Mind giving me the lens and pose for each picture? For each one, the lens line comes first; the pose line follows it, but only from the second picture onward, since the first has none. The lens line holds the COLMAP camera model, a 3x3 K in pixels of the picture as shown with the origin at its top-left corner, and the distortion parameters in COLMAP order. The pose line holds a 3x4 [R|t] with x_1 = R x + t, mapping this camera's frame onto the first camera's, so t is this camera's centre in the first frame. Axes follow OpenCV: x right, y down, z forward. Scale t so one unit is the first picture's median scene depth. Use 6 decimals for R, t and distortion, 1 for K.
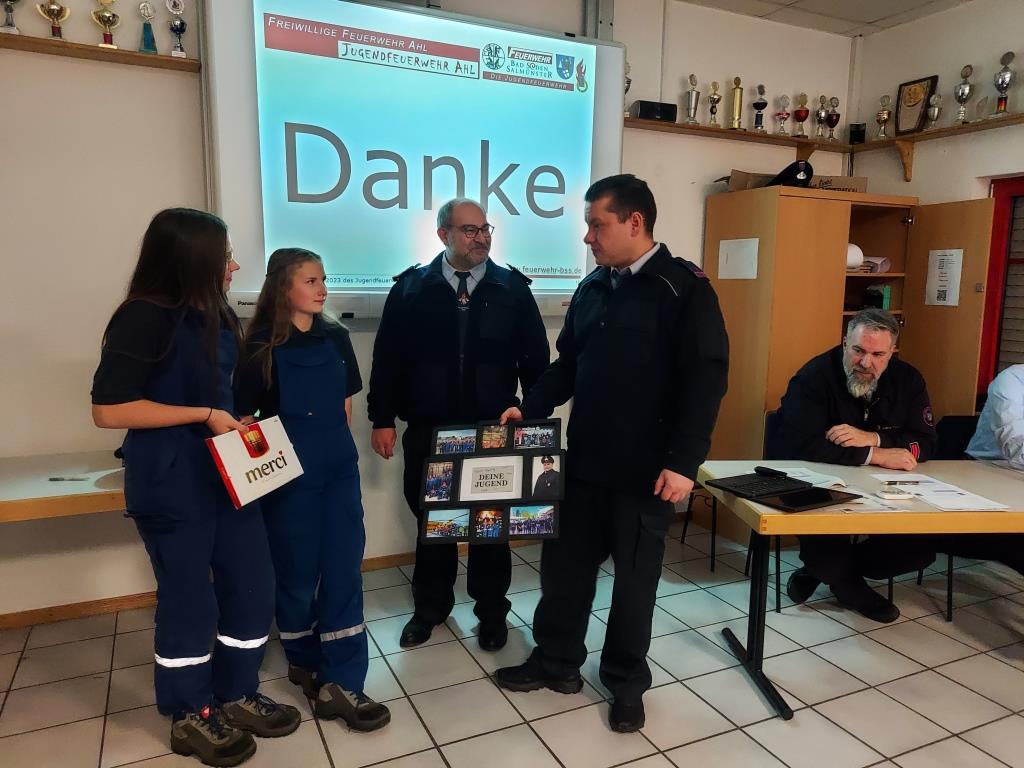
lens RADIAL K [[746.1, 0, 518.2], [0, 746.1, 380.9], [0, 0, 1]] dist [0.054028, -0.044518]
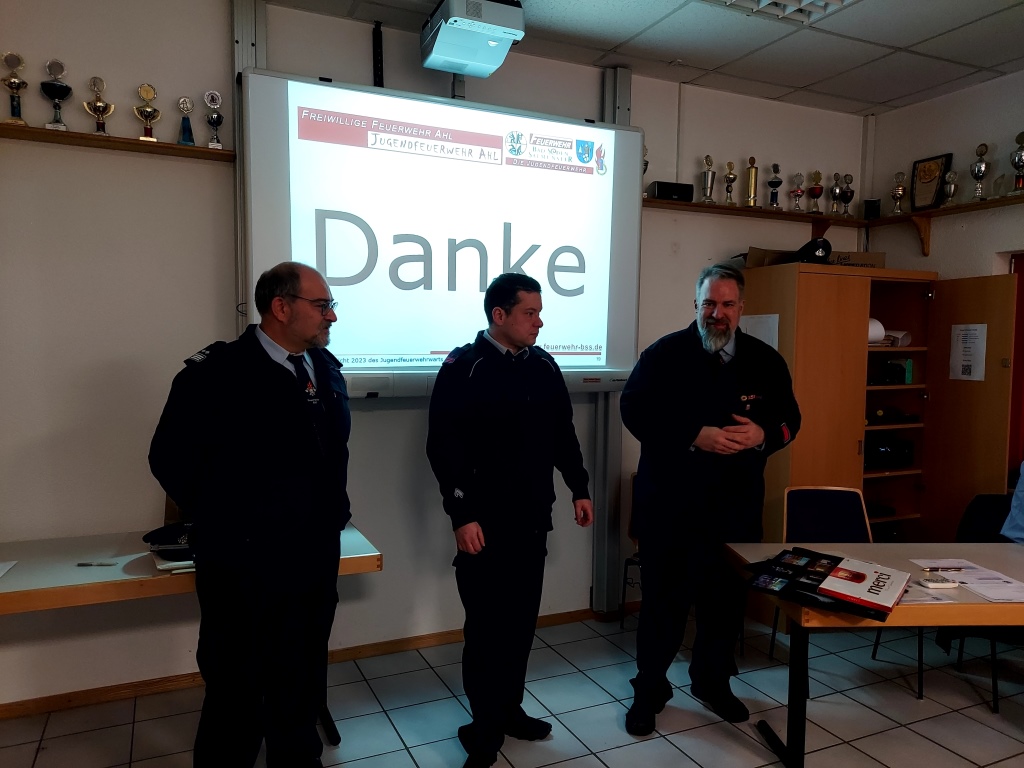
lens RADIAL K [[745.7, 0, 505.5], [0, 745.7, 389.7], [0, 0, 1]] dist [0.065333, -0.054892]
pose [[0.999763, -0.002950, -0.021577, -0.025910], [0.001389, 0.997405, -0.071977, -0.020550], [0.021733, 0.071930, 0.997173, 0.000434]]
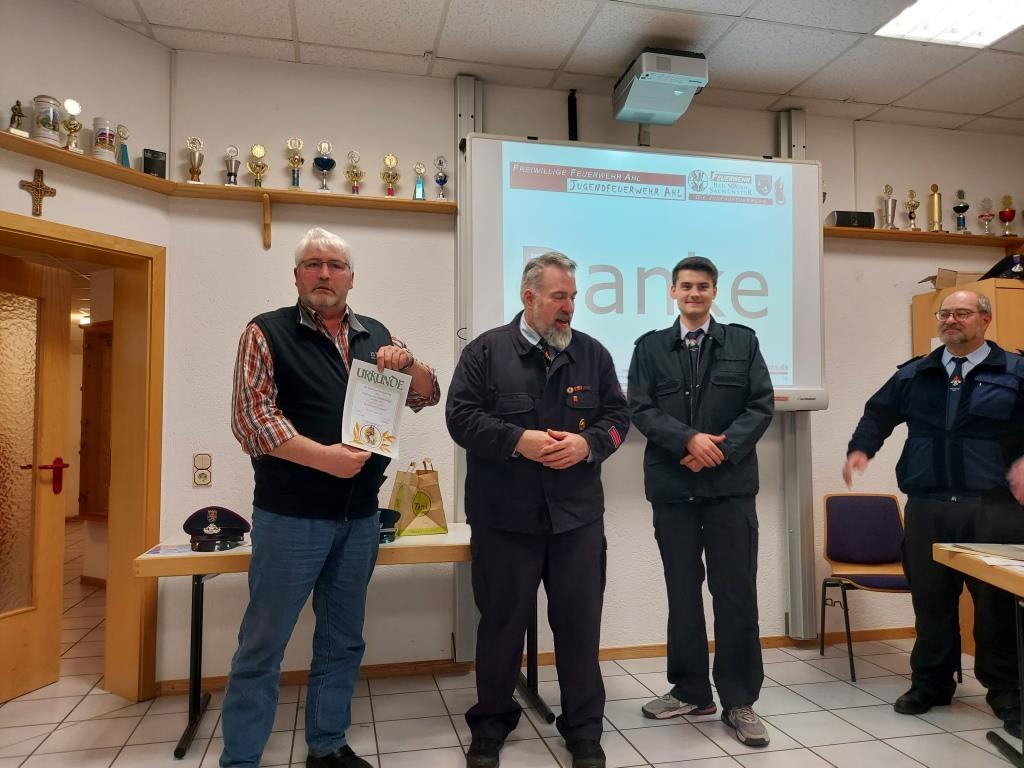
lens RADIAL K [[746.1, 0, 509.5], [0, 746.1, 389.4], [0, 0, 1]] dist [0.054028, -0.044518]
pose [[0.975508, -0.030319, -0.217865, -0.072383], [-0.010958, 0.982527, -0.185795, 0.087484], [0.219692, 0.183632, 0.958131, -0.081798]]
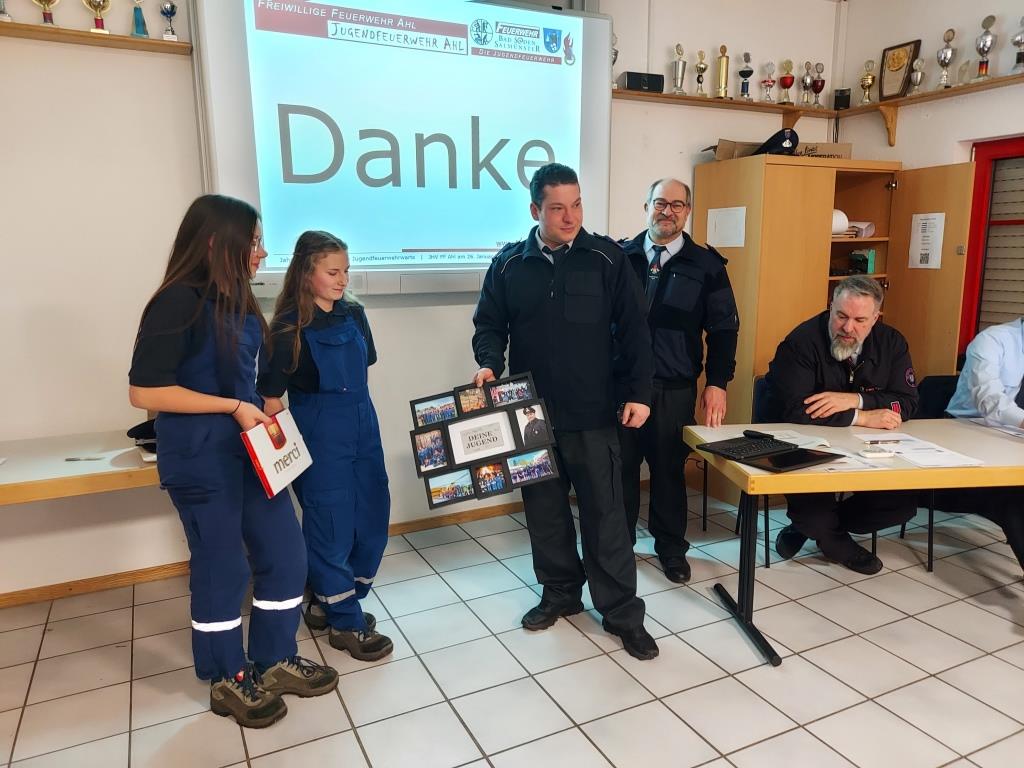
lens RADIAL K [[746.1, 0, 518.3], [0, 746.1, 382.0], [0, 0, 1]] dist [0.054028, -0.044518]
pose [[0.999638, -0.025010, 0.009943, -0.005330], [0.024558, 0.998762, 0.043267, -0.004775], [-0.011013, -0.043008, 0.999014, -0.029368]]
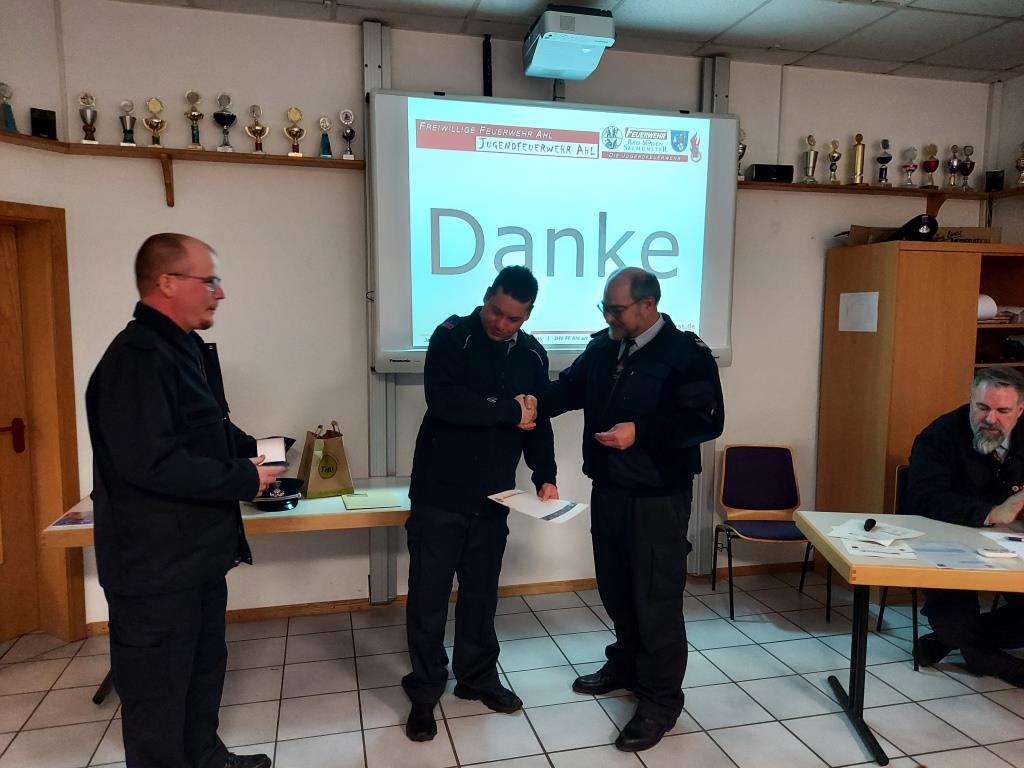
lens RADIAL K [[746.1, 0, 505.7], [0, 746.1, 390.8], [0, 0, 1]] dist [0.054028, -0.044518]
pose [[0.979224, 0.009062, -0.202577, 0.041308], [-0.016292, 0.999287, -0.034052, -0.016353], [0.202124, 0.036645, 0.978674, -0.103732]]
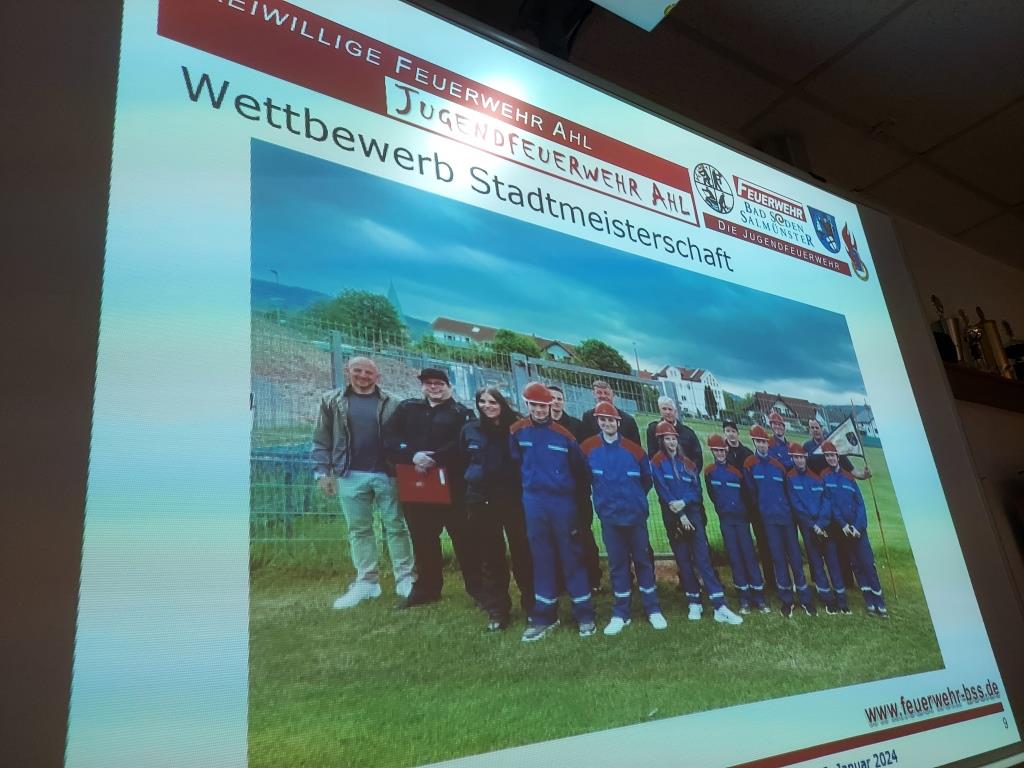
lens RADIAL K [[746.1, 0, 508.0], [0, 746.1, 386.5], [0, 0, 1]] dist [0.054028, -0.044518]
pose [[0.981164, -0.062263, 0.182868, -0.230961], [0.143187, 0.869843, -0.472092, -0.147763], [-0.129672, 0.489384, 0.862374, 0.698232]]
